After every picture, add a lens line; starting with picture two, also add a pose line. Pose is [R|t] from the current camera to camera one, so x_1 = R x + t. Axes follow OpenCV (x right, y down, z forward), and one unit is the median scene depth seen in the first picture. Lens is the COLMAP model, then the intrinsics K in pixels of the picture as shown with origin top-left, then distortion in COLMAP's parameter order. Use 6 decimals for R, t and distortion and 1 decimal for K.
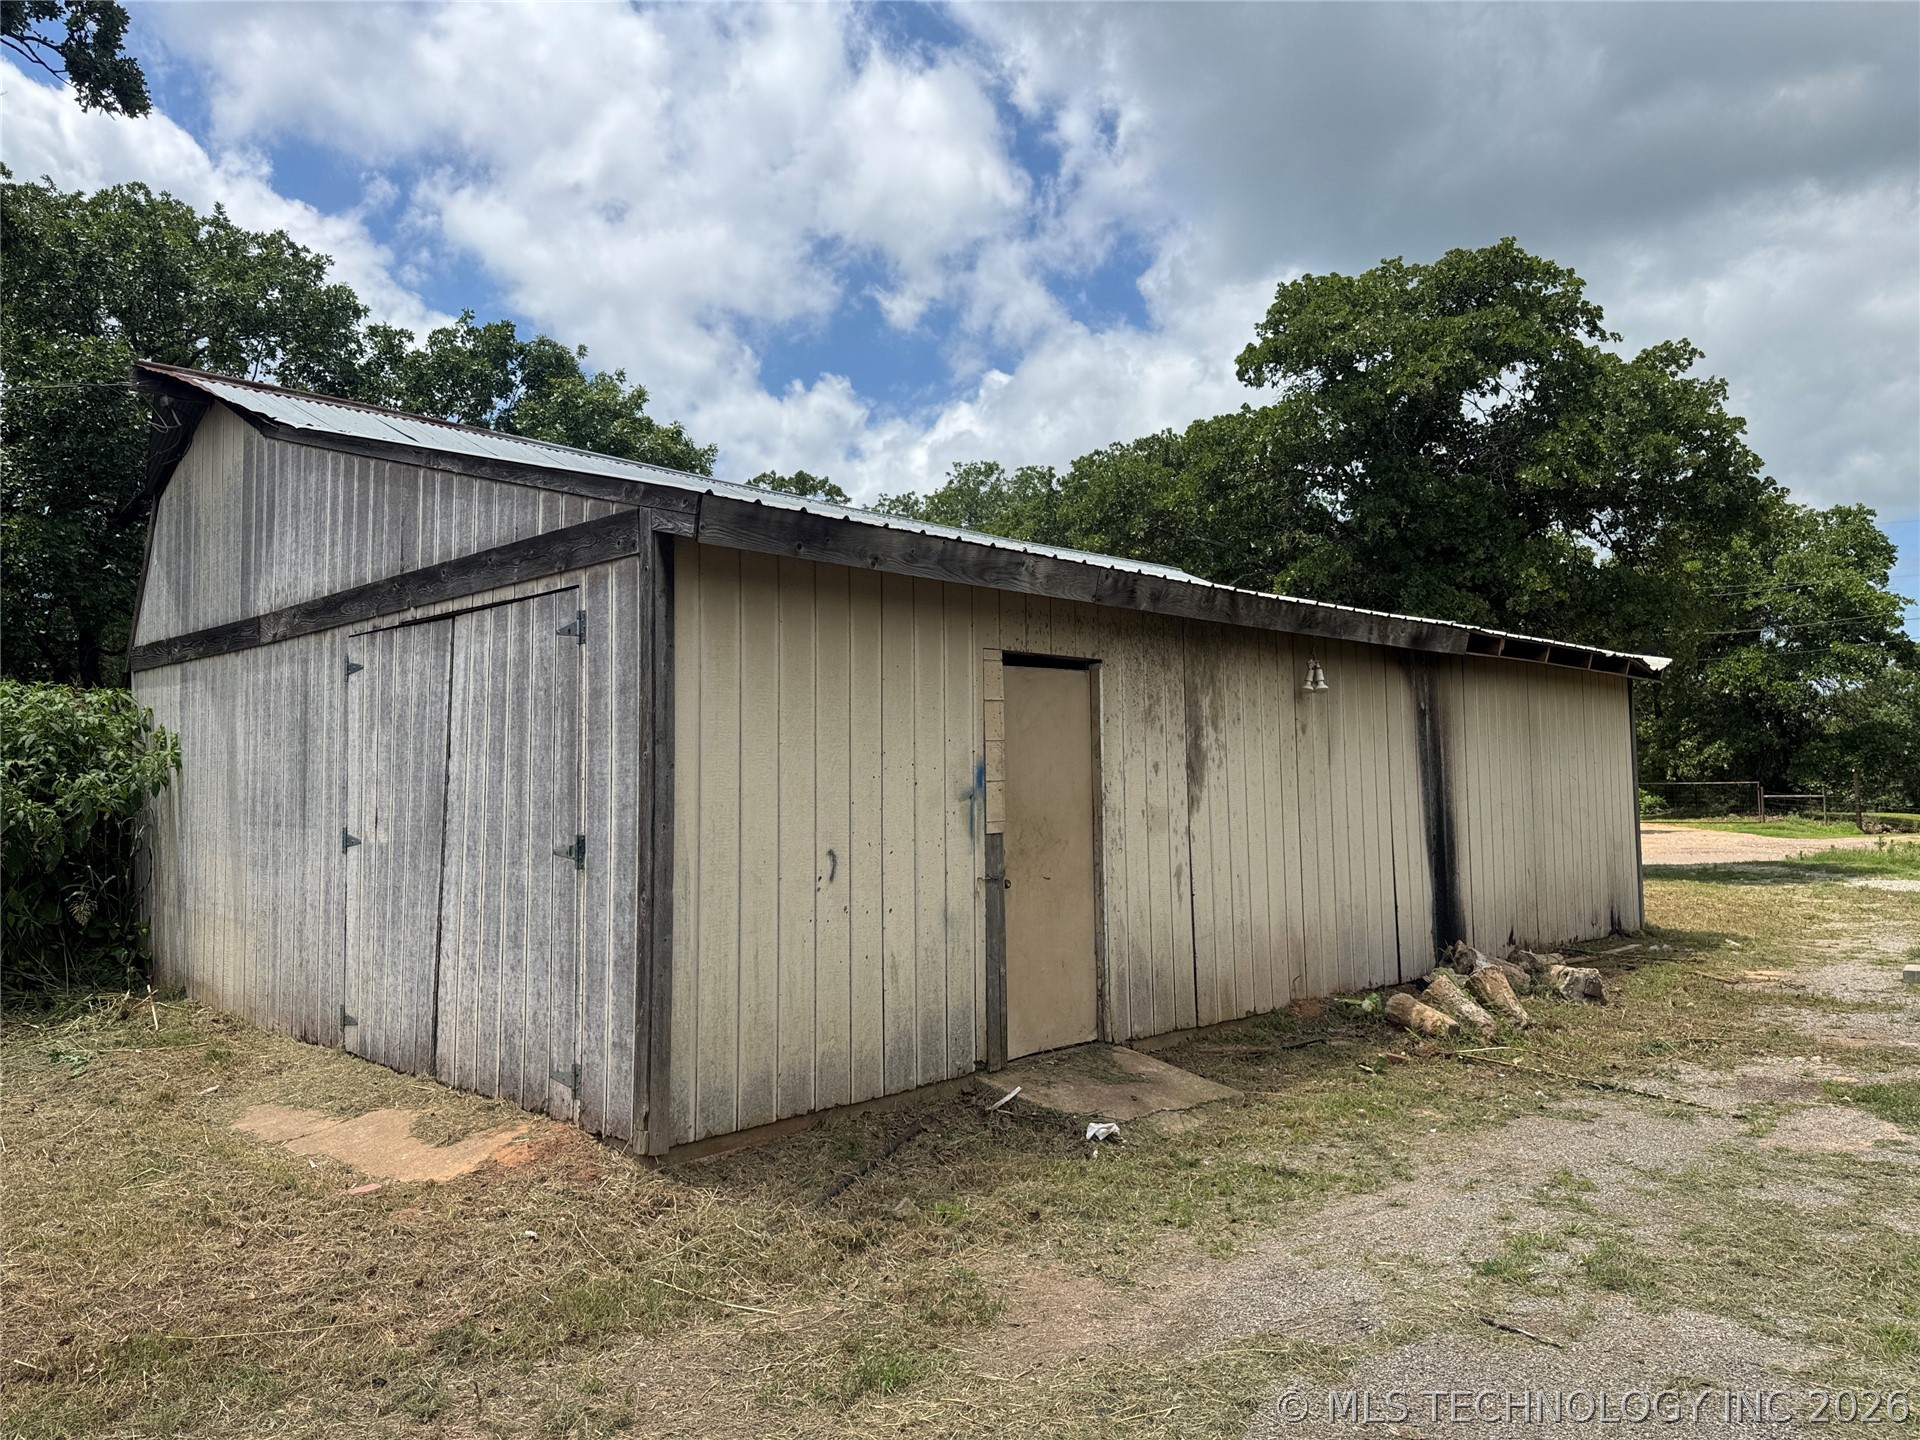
lens RADIAL K [[1329.6, 0, 960.0], [0, 1329.6, 720.0], [0, 0, 1]] dist [0.169622, -0.202807]
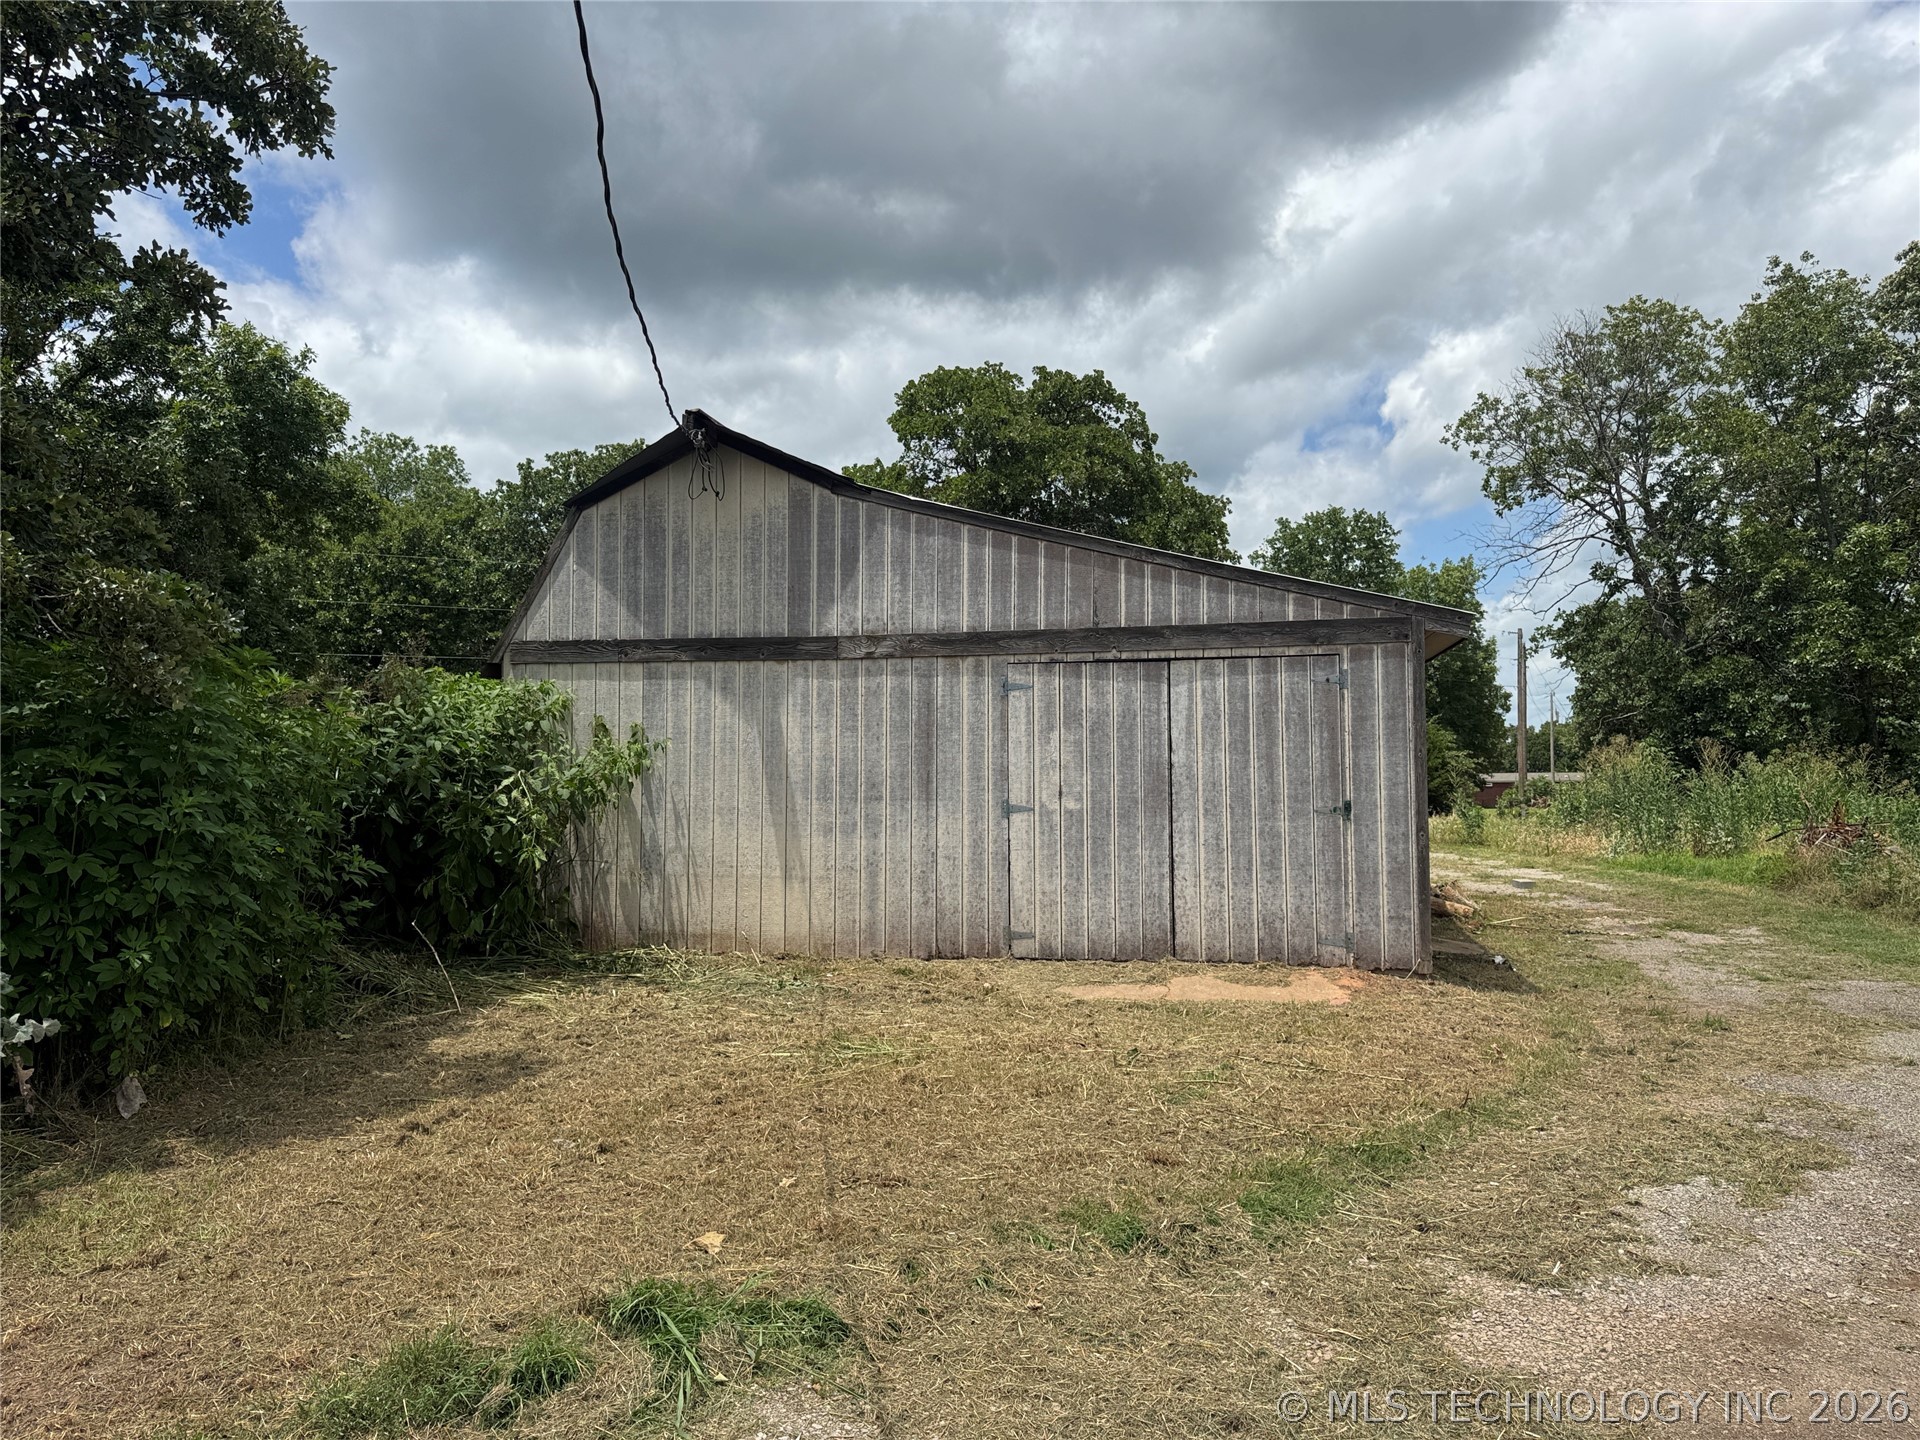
lens RADIAL K [[1329.6, 0, 960.0], [0, 1329.6, 720.0], [0, 0, 1]] dist [0.169622, -0.202807]
pose [[0.820038, 0.033615, 0.571321, -1.612193], [-0.032574, 0.999397, -0.012048, 0.019188], [-0.571381, -0.008730, 0.820639, -0.120991]]
